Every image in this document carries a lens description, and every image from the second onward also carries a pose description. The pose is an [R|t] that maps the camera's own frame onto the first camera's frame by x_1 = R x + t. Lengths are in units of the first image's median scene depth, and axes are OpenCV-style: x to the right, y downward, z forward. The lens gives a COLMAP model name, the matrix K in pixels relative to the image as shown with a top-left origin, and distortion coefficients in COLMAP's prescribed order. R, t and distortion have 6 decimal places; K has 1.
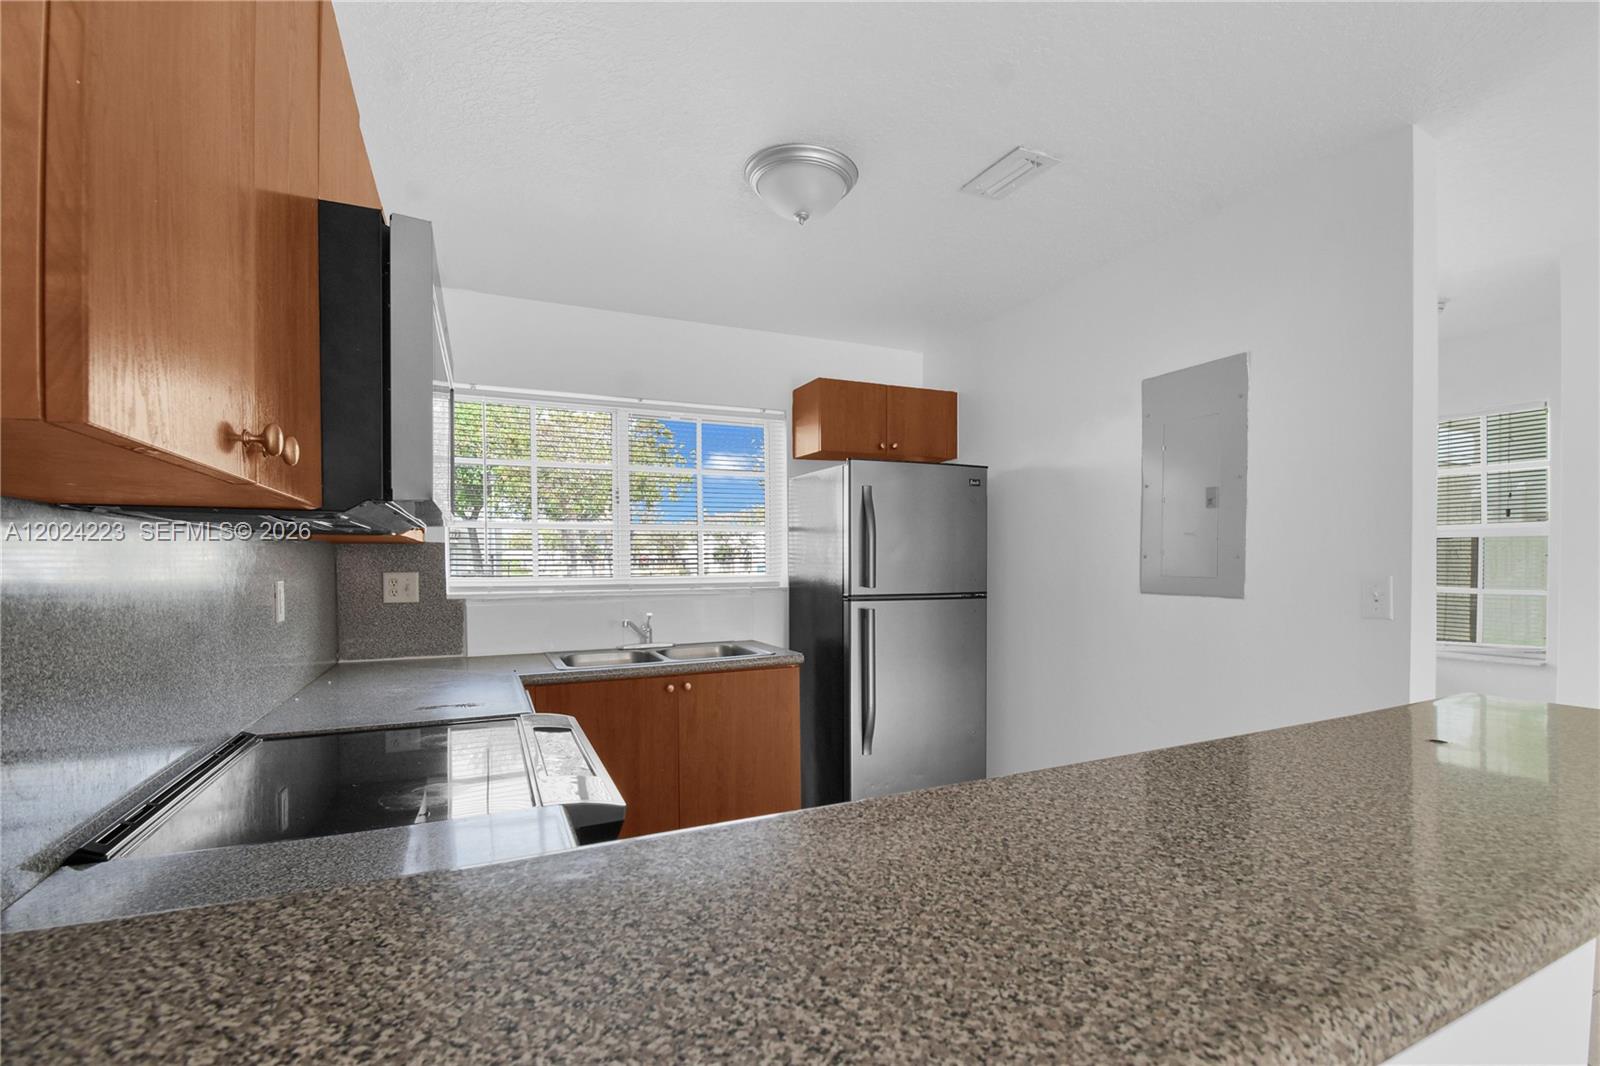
lens RADIAL K [[704.6, 0, 803.0], [0, 704.6, 570.1], [0, 0, 1]] dist [0.004834, -0.000042]
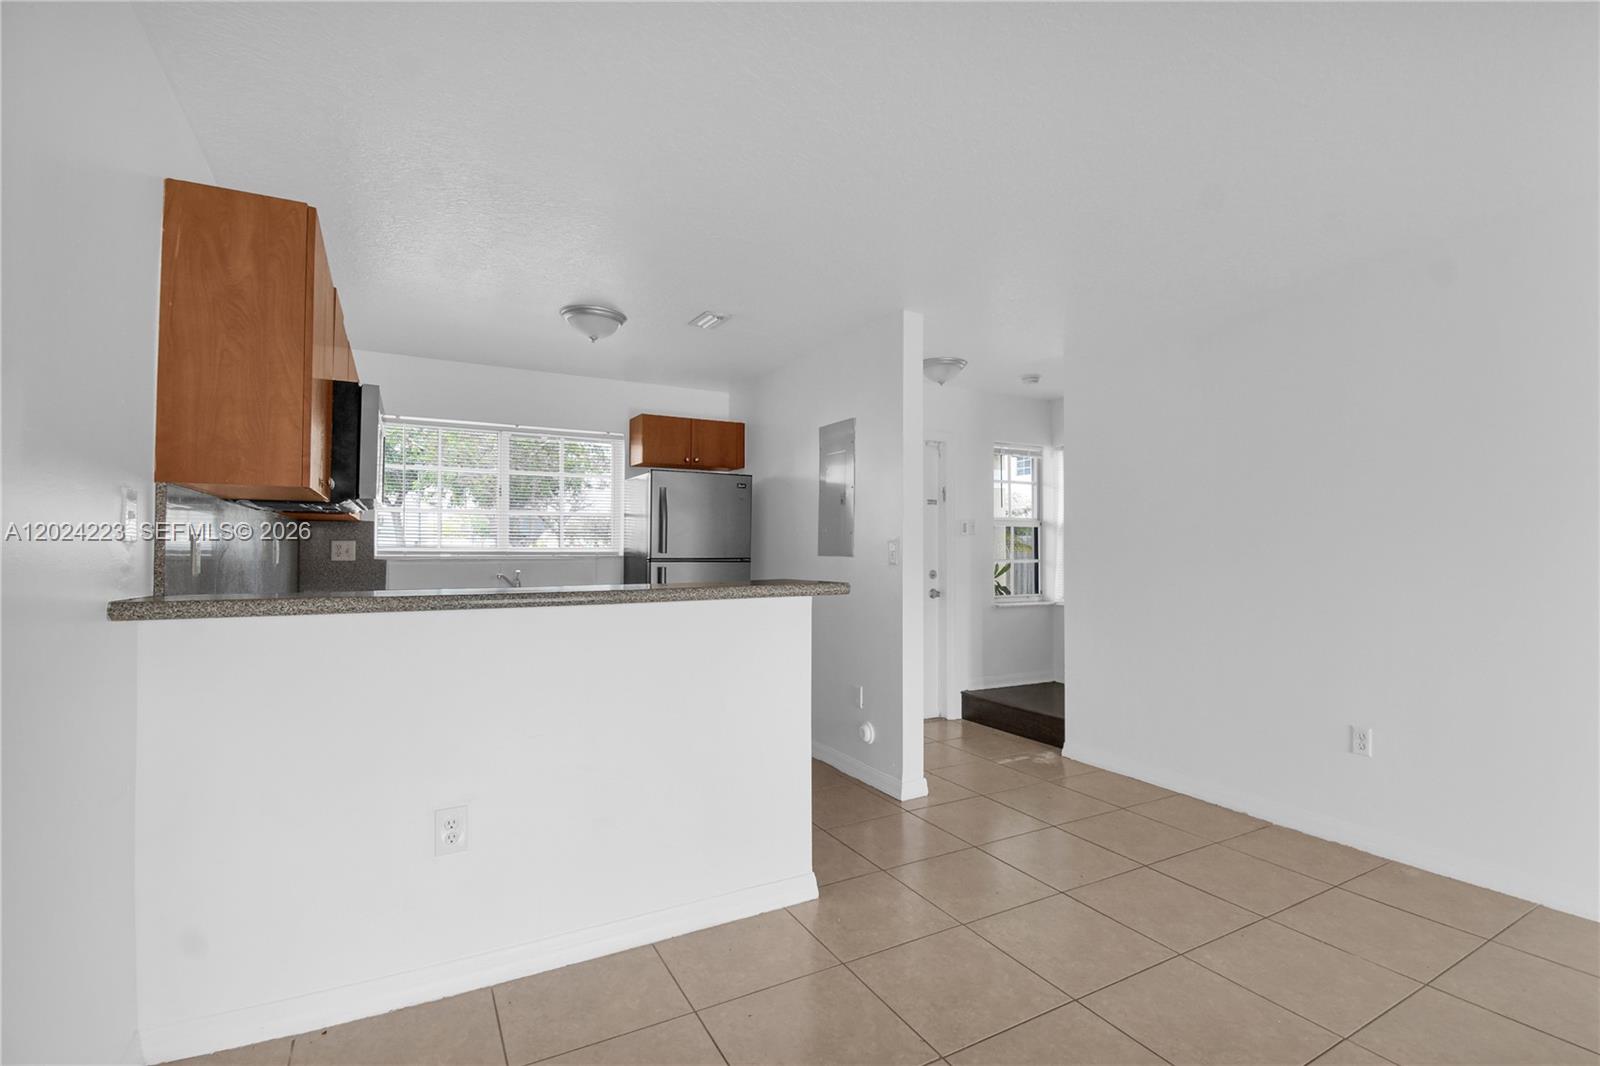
lens RADIAL K [[704.6, 0, 800.5], [0, 704.6, 524.9], [0, 0, 1]] dist [0.004834, -0.000042]
pose [[0.996521, 0.009266, 0.082822, 0.263279], [-0.005179, 0.998764, -0.049427, 0.037024], [-0.083177, 0.048826, 0.995338, -0.552970]]
